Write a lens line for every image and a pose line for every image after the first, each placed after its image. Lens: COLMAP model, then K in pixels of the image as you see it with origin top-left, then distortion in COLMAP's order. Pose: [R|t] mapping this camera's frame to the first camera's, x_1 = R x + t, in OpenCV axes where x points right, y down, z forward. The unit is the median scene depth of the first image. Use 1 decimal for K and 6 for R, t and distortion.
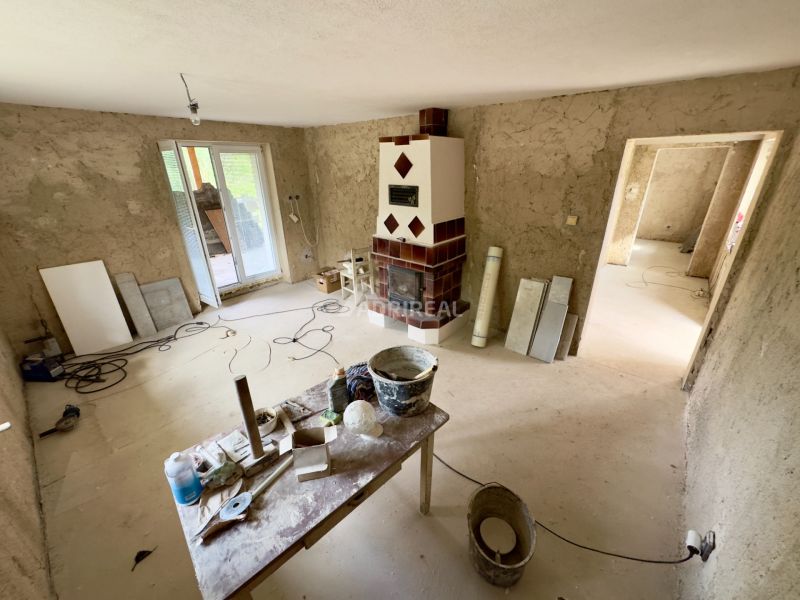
lens RADIAL K [[323.1, 0, 395.7], [0, 323.1, 297.9], [0, 0, 1]] dist [0.003044, 0.000113]
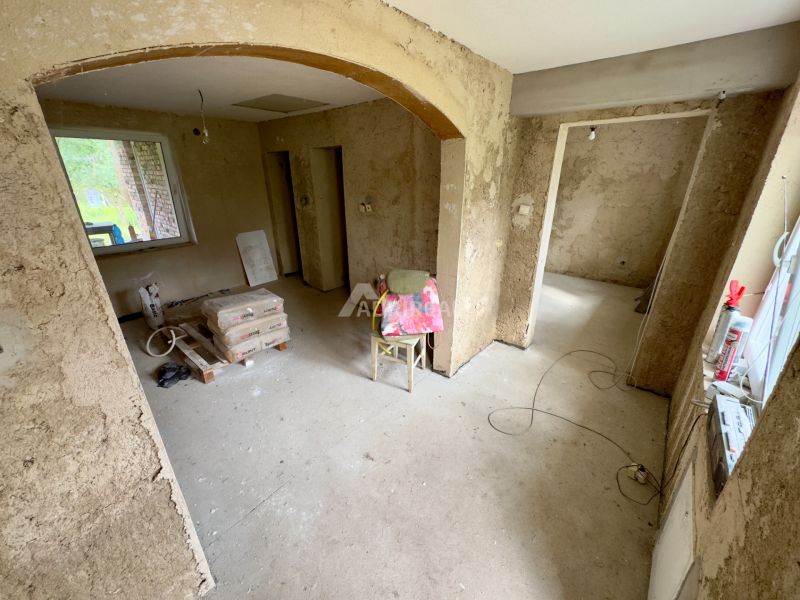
lens RADIAL K [[323.1, 0, 398.3], [0, 323.1, 298.1], [0, 0, 1]] dist [0.003044, 0.000113]
pose [[0.999831, 0.008000, 0.016546, 0.414141], [-0.007701, 0.999807, -0.018080, -0.143515], [-0.016687, 0.017949, 0.999700, 0.393155]]
